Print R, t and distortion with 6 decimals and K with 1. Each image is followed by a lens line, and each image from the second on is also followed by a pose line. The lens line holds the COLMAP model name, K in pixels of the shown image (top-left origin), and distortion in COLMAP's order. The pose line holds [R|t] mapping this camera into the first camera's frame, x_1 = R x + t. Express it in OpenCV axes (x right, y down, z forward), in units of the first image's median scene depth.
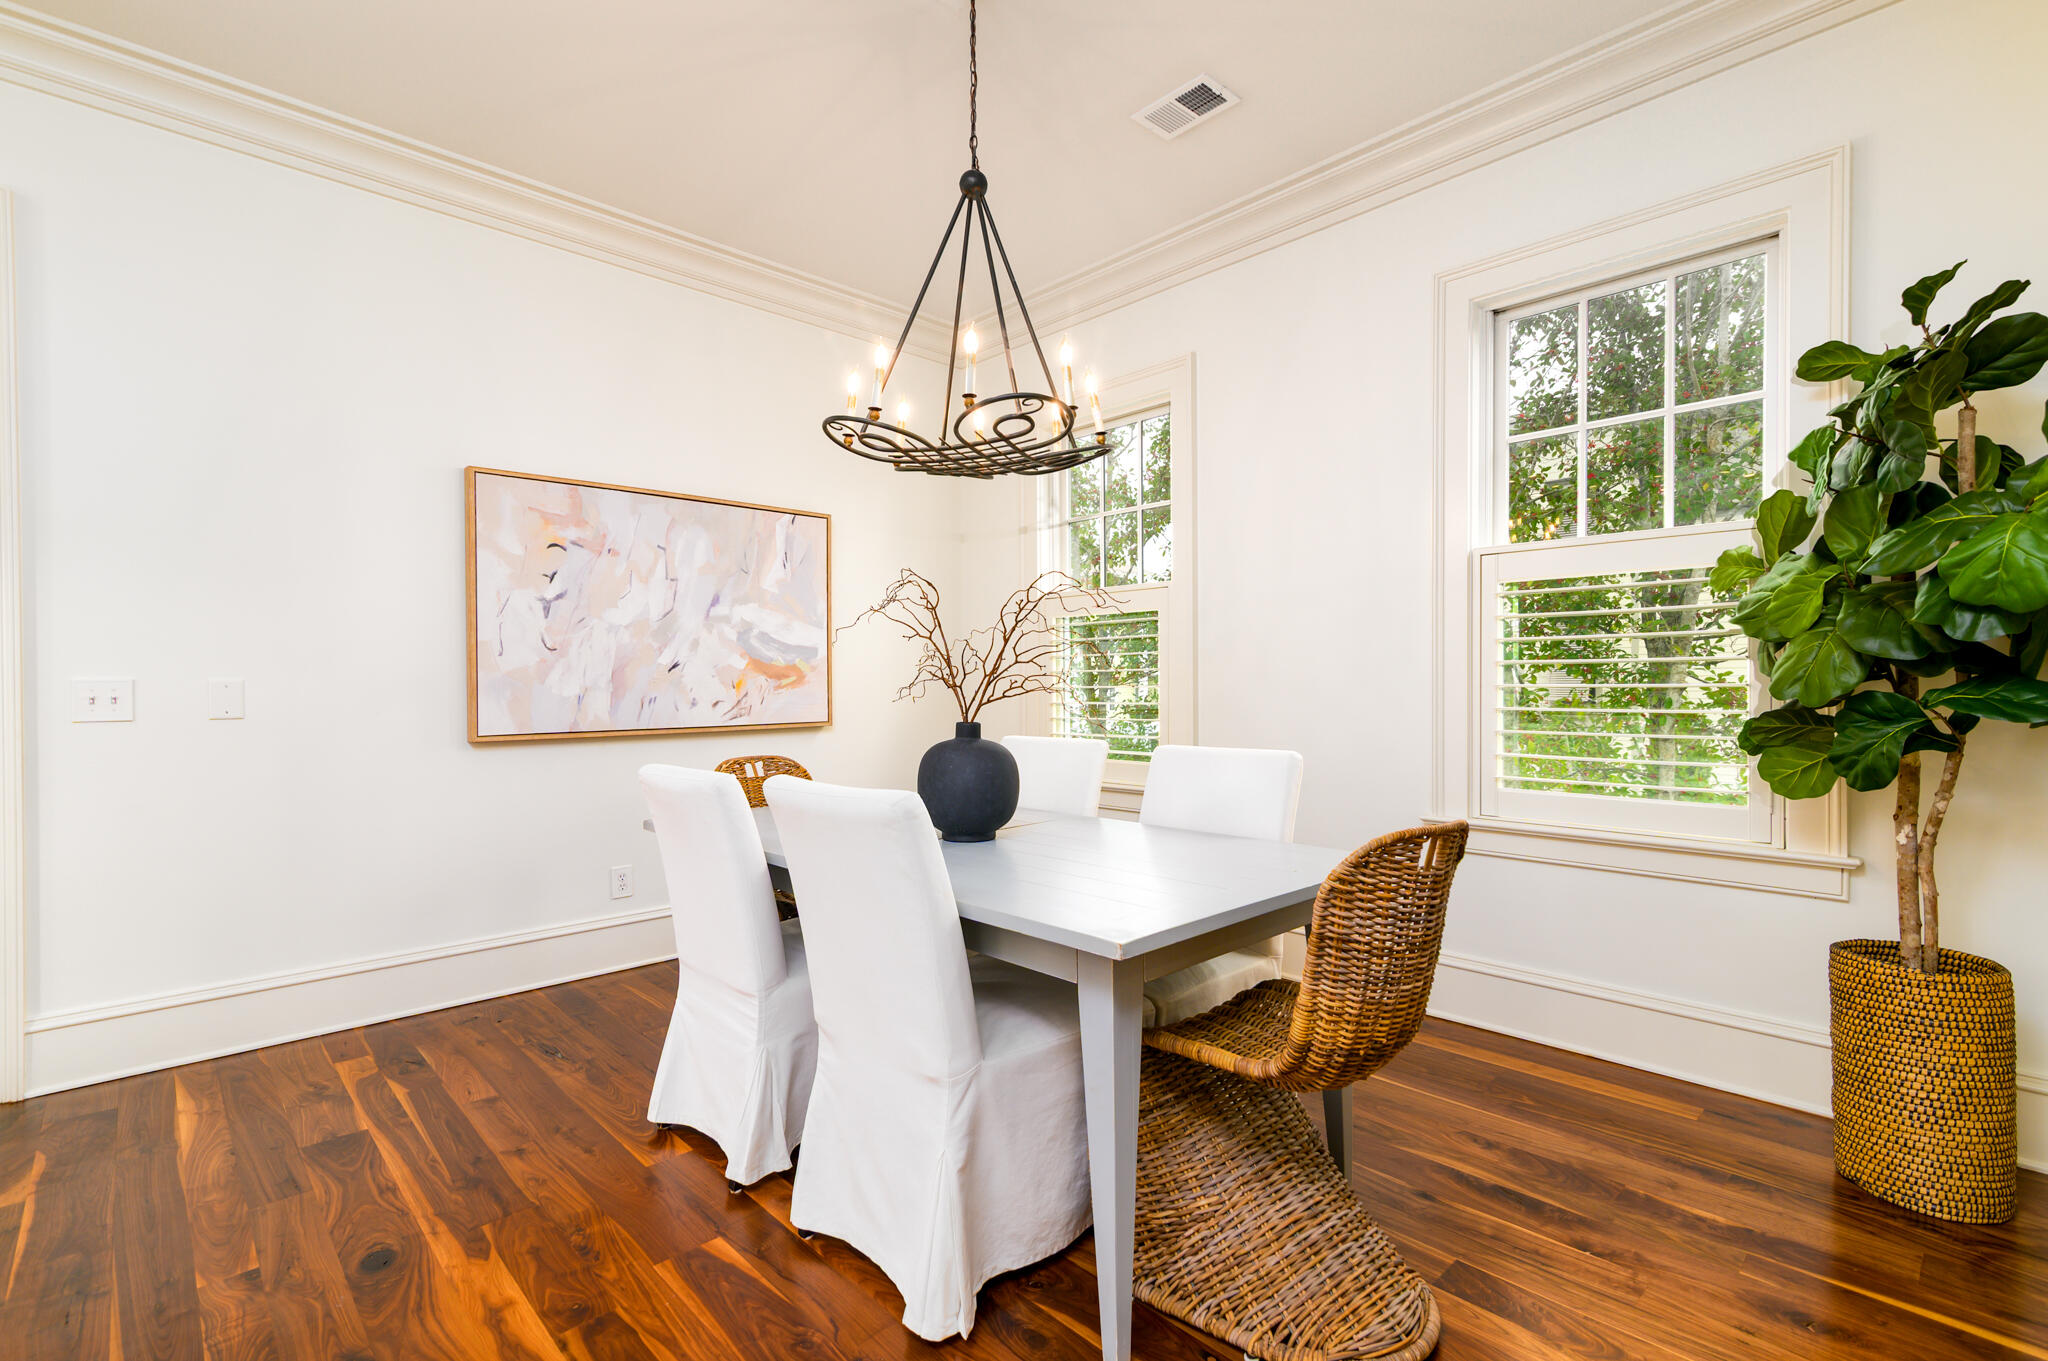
lens RADIAL K [[920.6, 0, 1026.5], [0, 920.6, 687.5], [0, 0, 1]] dist [0.021378, -0.000210]
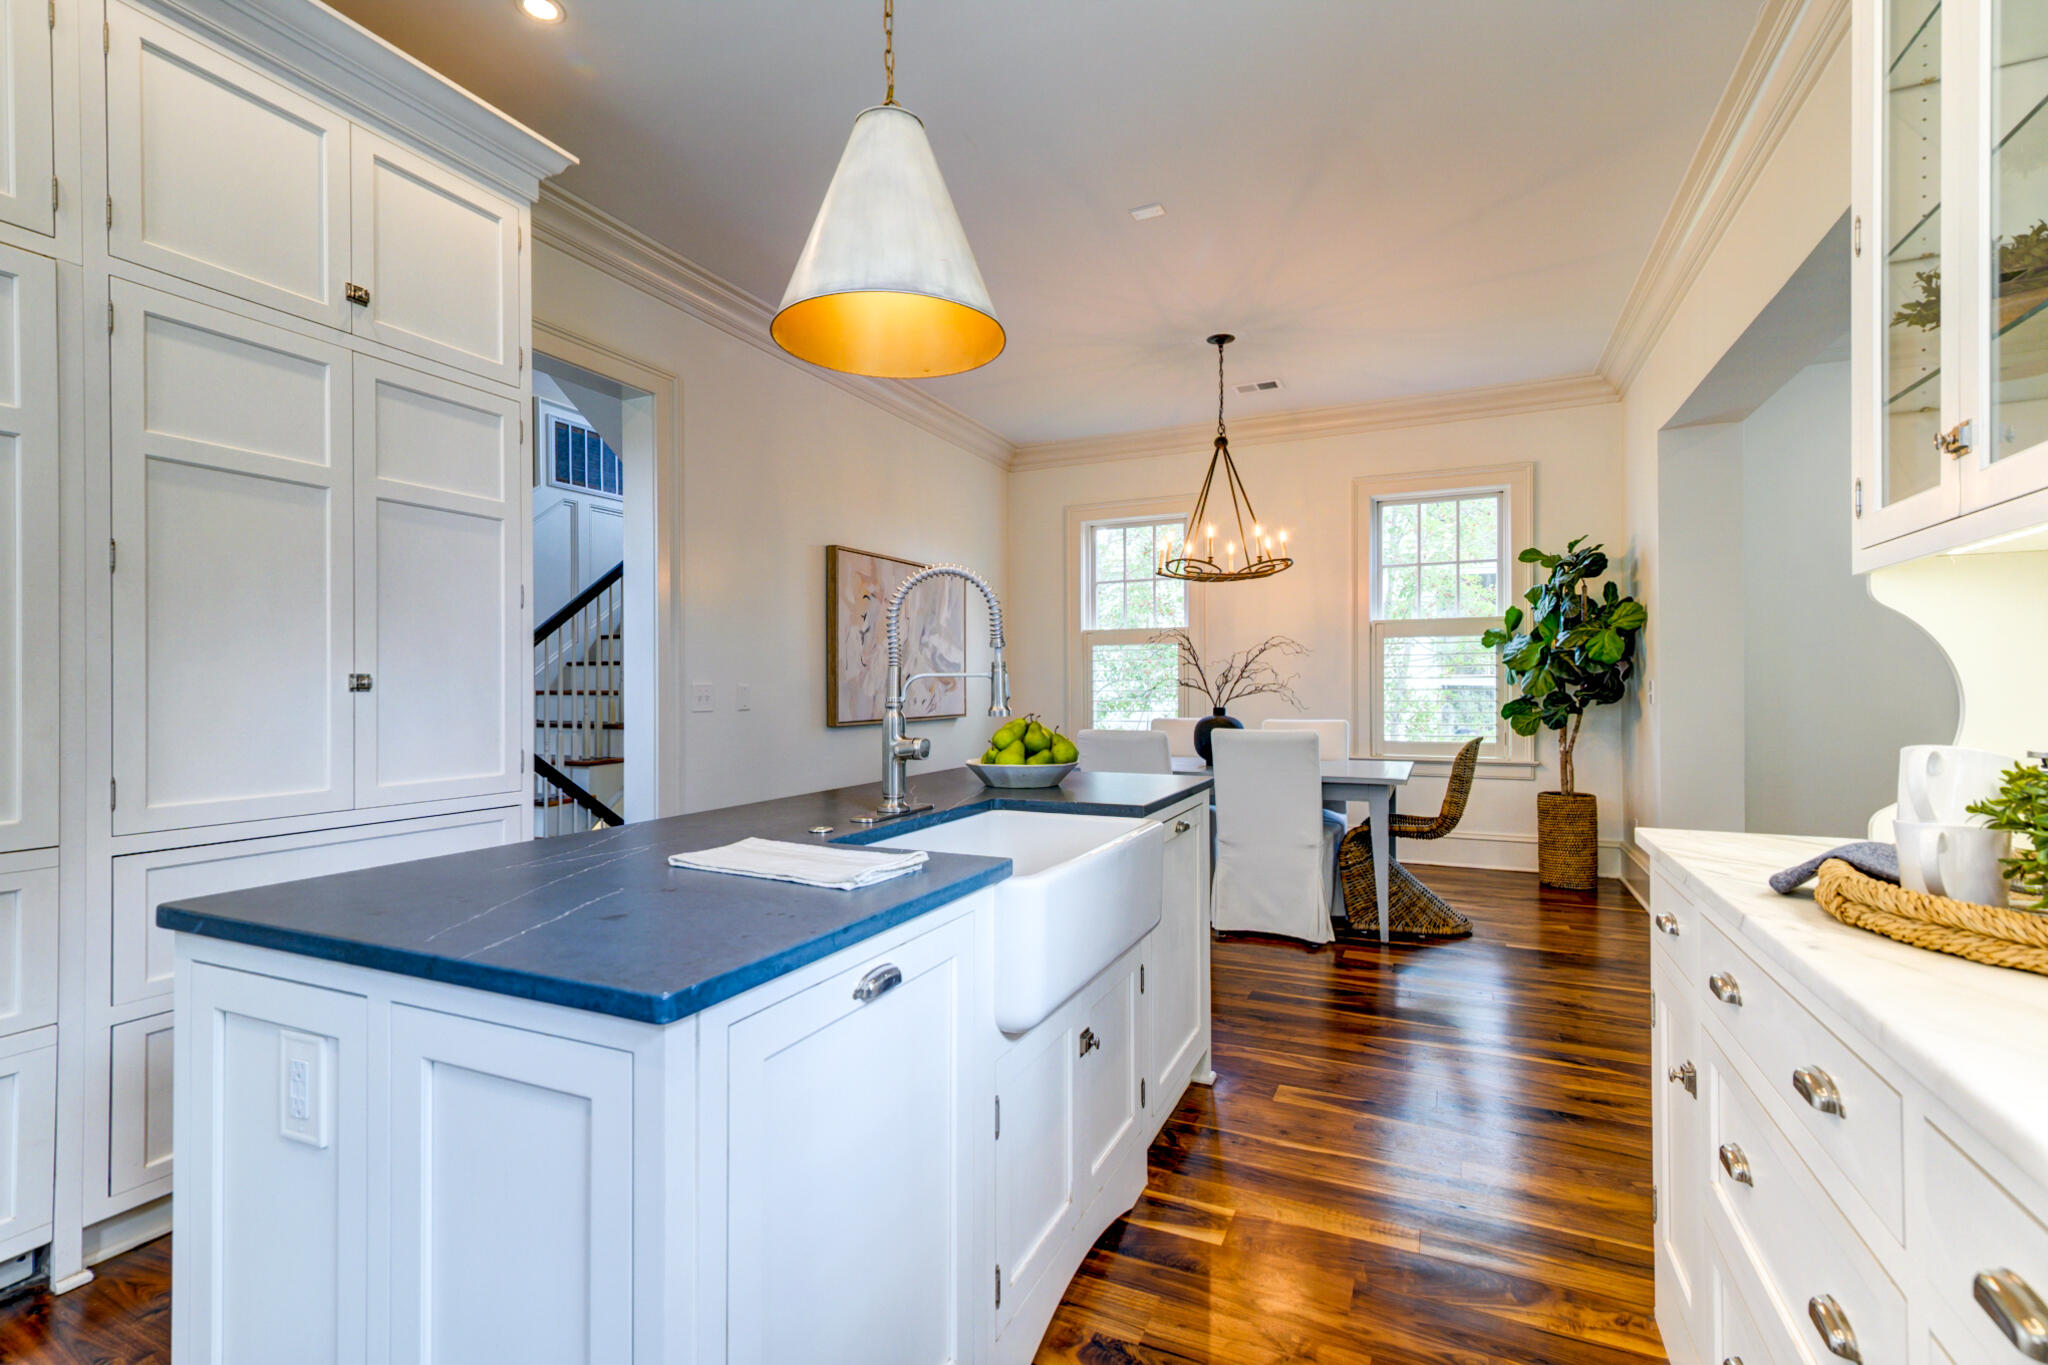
lens RADIAL K [[930.7, 0, 1008.5], [0, 930.7, 687.4], [0, 0, 1]] dist [0.019261, -0.000054]
pose [[0.929008, 0.002107, 0.370054, -0.889084], [0.001148, 0.999963, -0.008575, 0.008666], [-0.370058, 0.008391, 0.928971, -0.513986]]
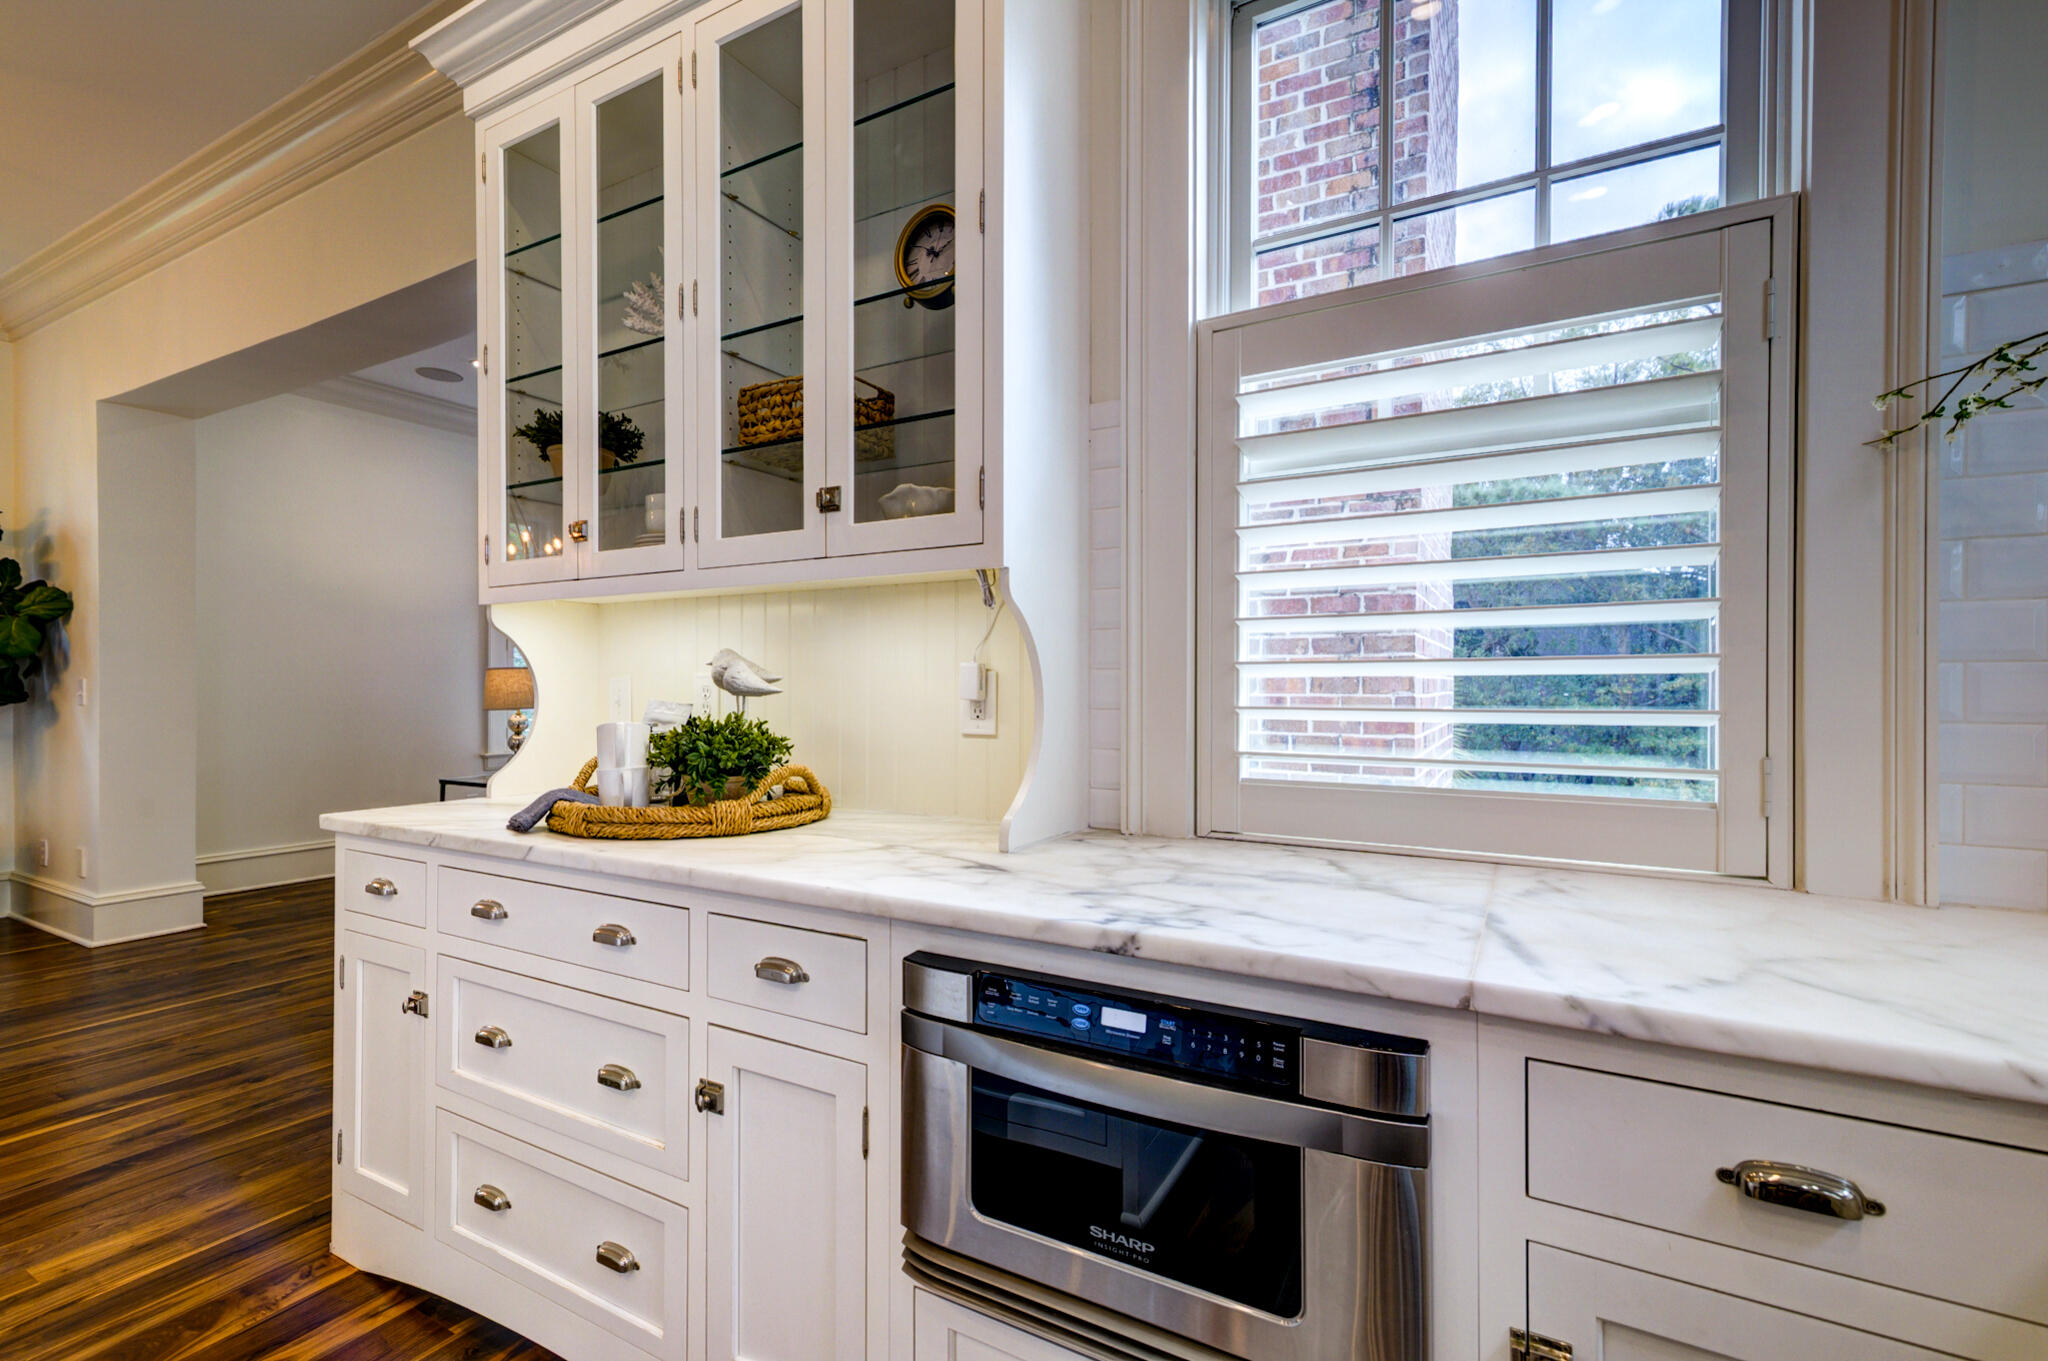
lens RADIAL K [[937.0, 0, 1031.5], [0, 937.0, 684.5], [0, 0, 1]] dist [0.019830, -0.000107]
pose [[-0.294555, 0.005352, 0.955620, -1.033333], [0.007355, 0.999967, -0.003333, 0.008550], [-0.955606, 0.006047, -0.294585, -0.412174]]
